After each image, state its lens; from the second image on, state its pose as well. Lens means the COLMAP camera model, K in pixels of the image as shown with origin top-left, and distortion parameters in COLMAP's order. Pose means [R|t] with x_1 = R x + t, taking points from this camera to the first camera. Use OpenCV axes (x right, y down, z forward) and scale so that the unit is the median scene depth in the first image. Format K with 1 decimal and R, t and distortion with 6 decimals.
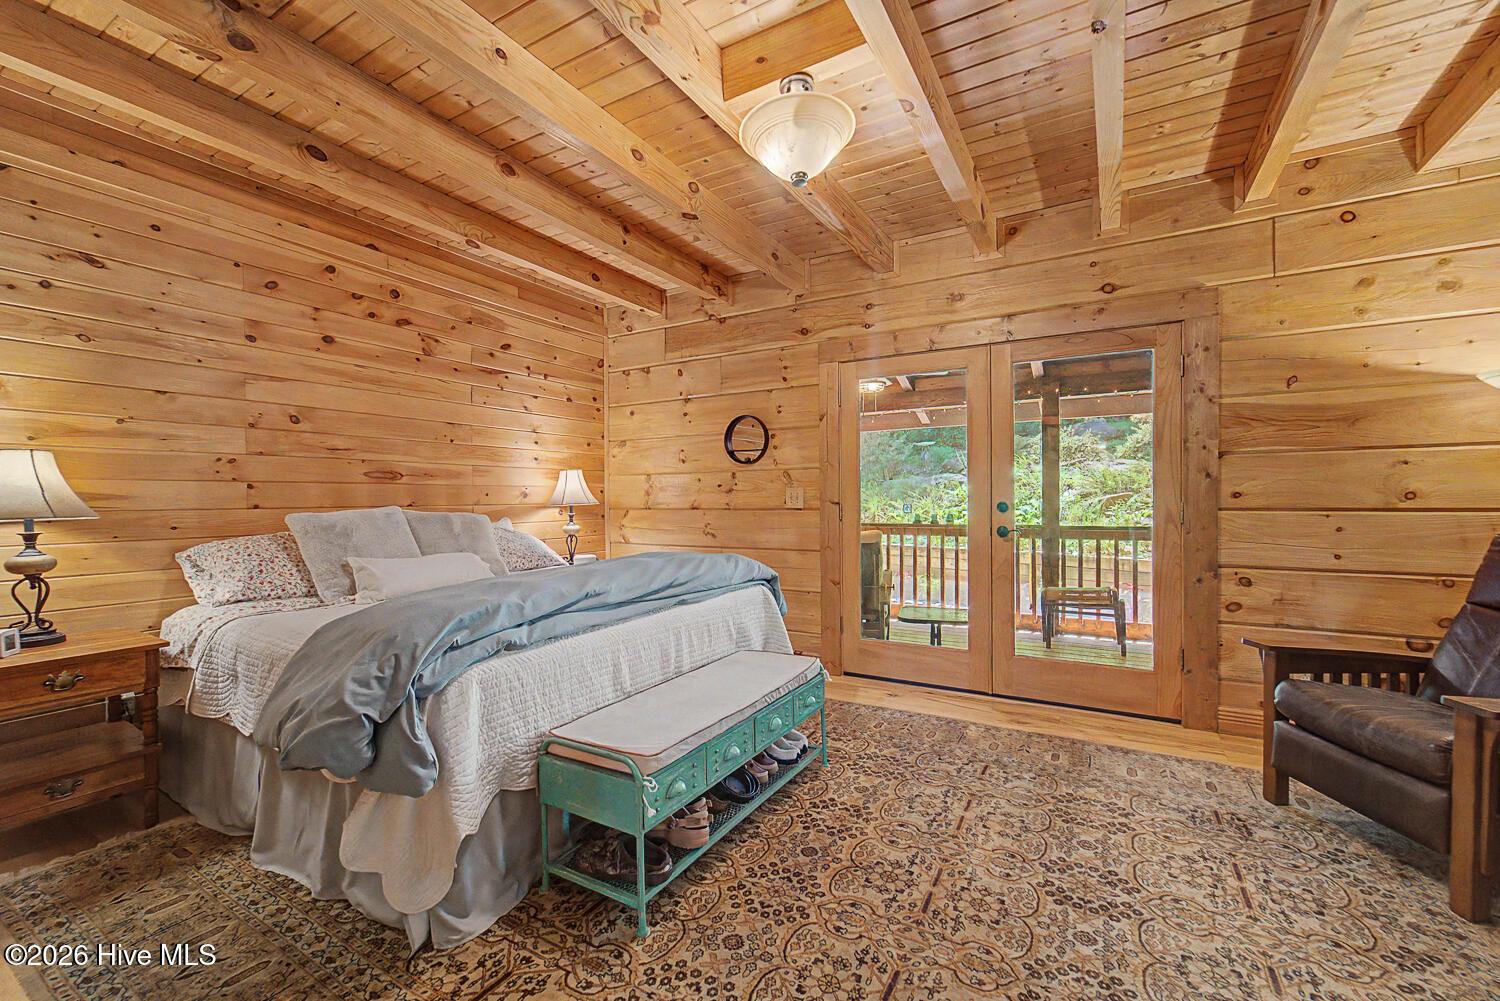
lens RADIAL K [[632.4, 0, 745.1], [0, 632.4, 505.6], [0, 0, 1]] dist [-0.002755, -0.000081]
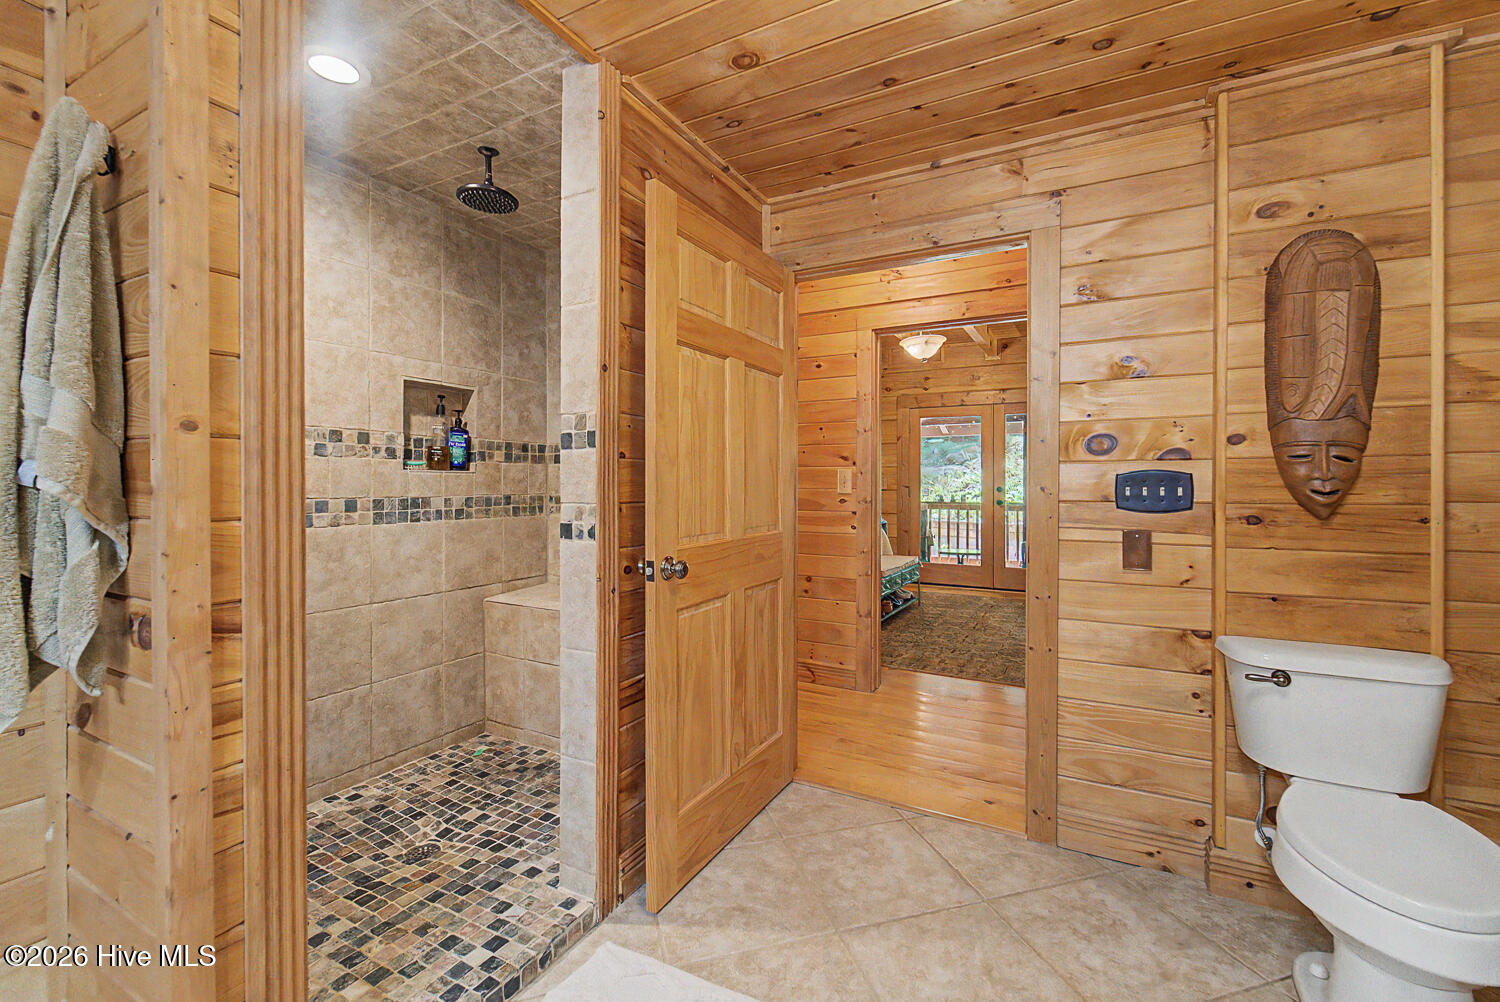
lens RADIAL K [[632.4, 0, 759.5], [0, 632.4, 492.7], [0, 0, 1]] dist [-0.002755, -0.000081]
pose [[0.999428, 0.004835, 0.033463, -0.328954], [-0.004835, 0.999988, -0.000099, 0.015198], [-0.033464, -0.000063, 0.999440, -0.764850]]
